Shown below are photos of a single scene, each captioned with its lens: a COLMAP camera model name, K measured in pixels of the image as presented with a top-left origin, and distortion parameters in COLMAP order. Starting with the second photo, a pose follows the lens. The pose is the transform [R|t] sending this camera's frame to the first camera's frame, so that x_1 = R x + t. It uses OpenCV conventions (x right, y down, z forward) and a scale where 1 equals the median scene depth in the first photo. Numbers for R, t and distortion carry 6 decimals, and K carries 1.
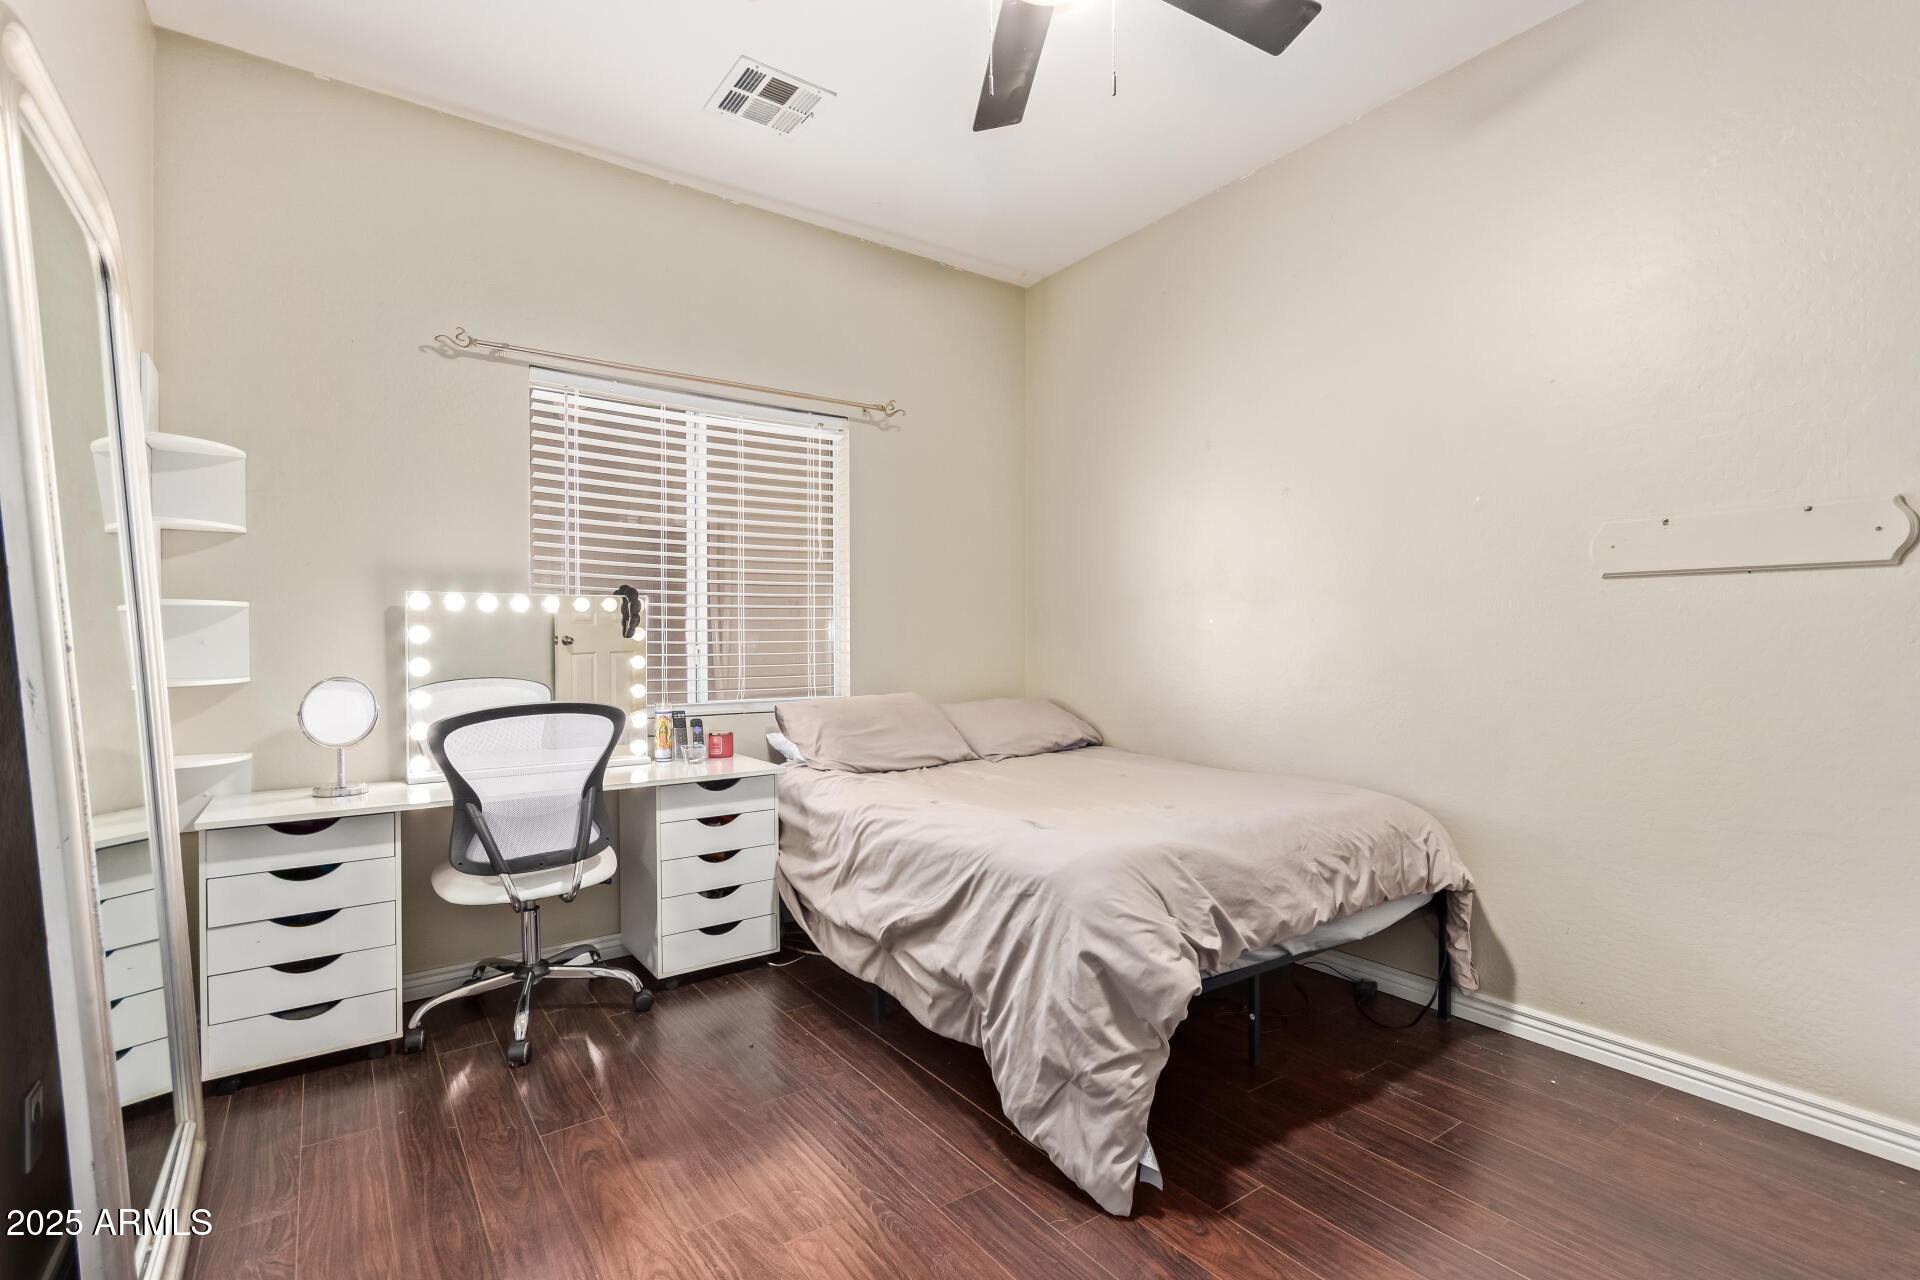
lens RADIAL K [[900.6, 0, 961.3], [0, 900.6, 643.5], [0, 0, 1]] dist [0.004357, -0.007169]
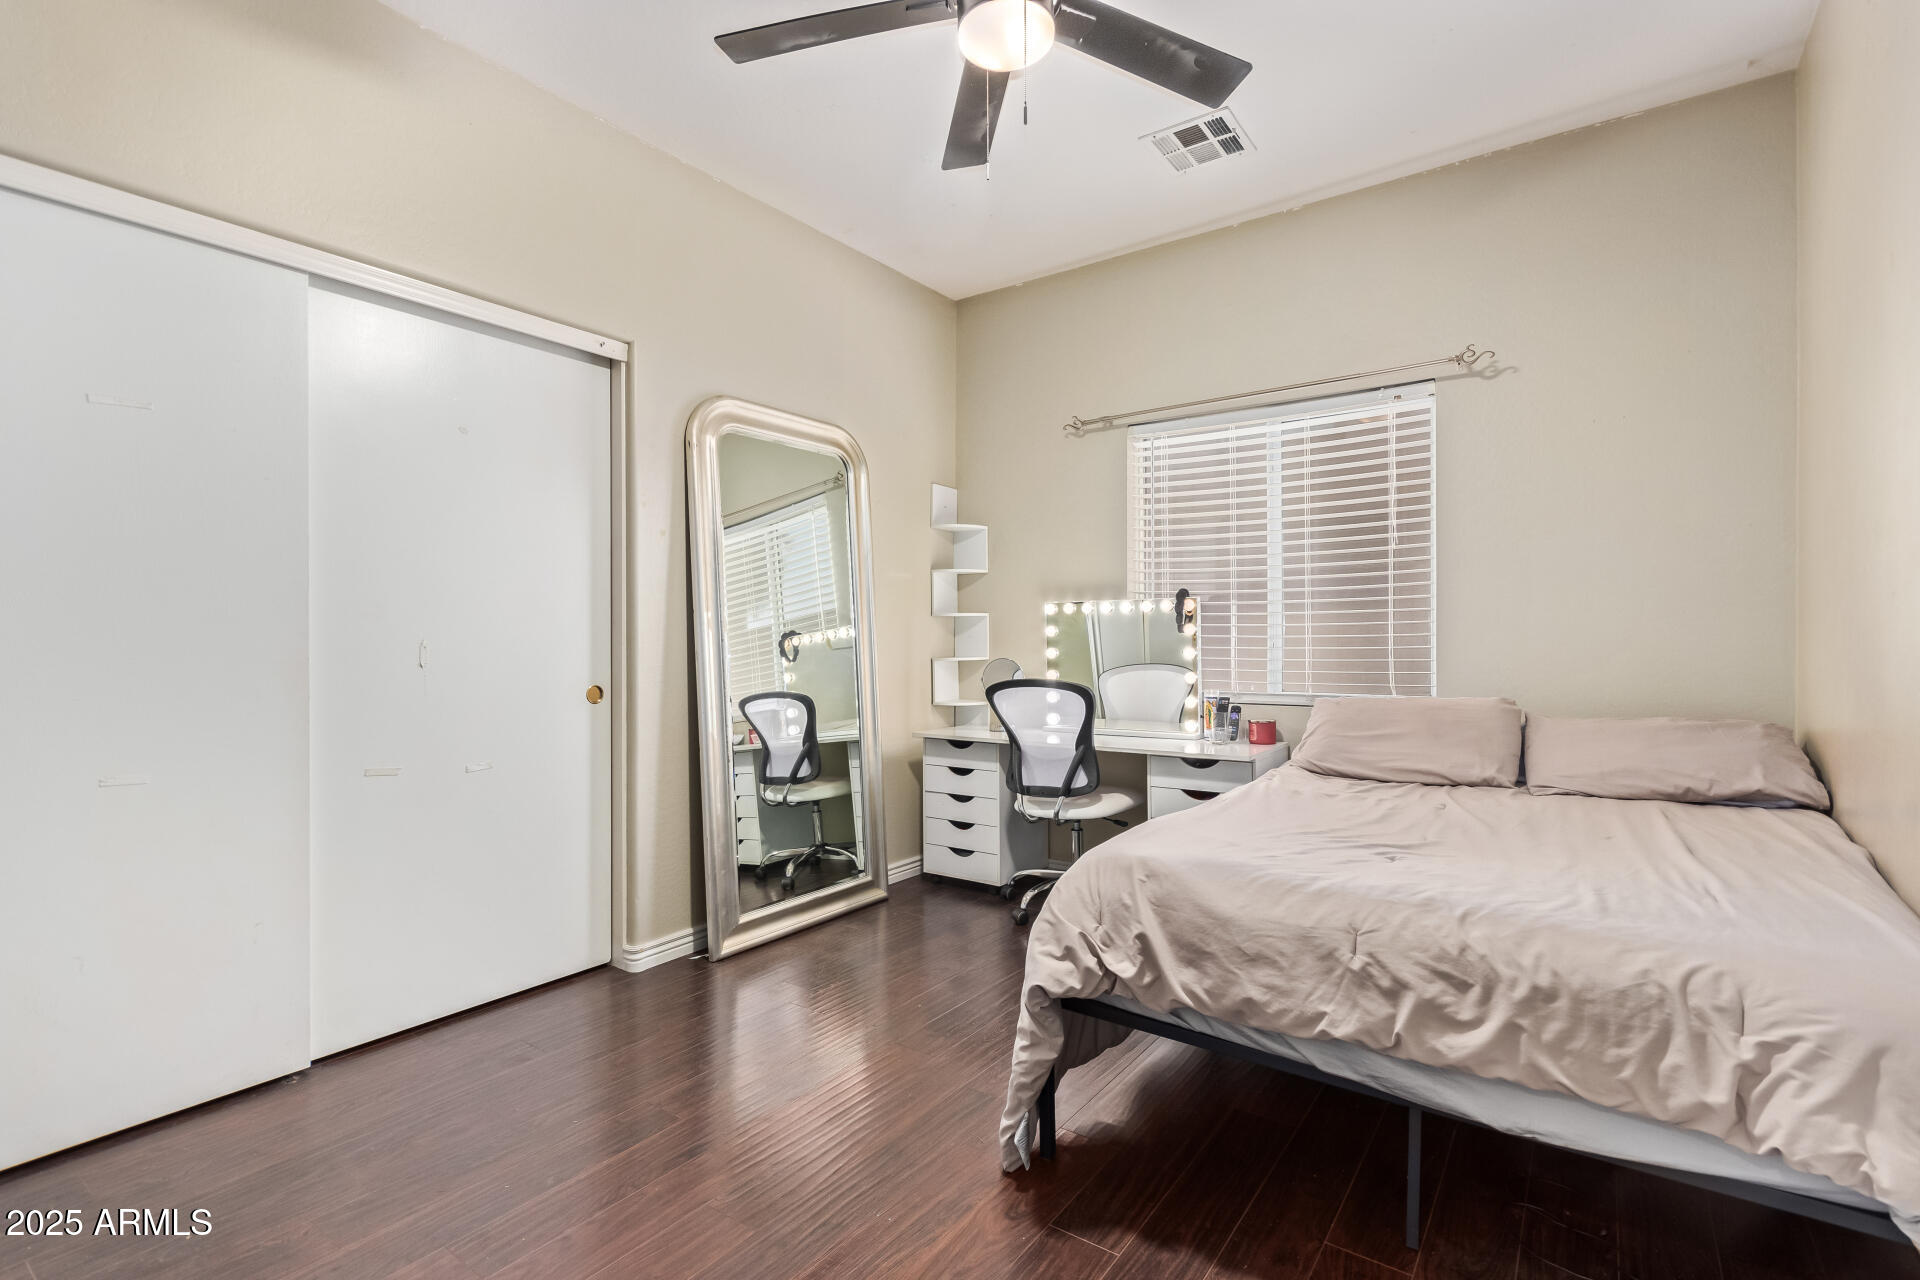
lens RADIAL K [[900.6, 0, 956.1], [0, 900.6, 636.4], [0, 0, 1]] dist [0.004357, -0.007169]
pose [[0.301248, -0.000656, -0.953546, 0.780545], [-0.000203, 1.000000, -0.000752, -0.000169], [0.953546, 0.000420, 0.301248, 0.407308]]
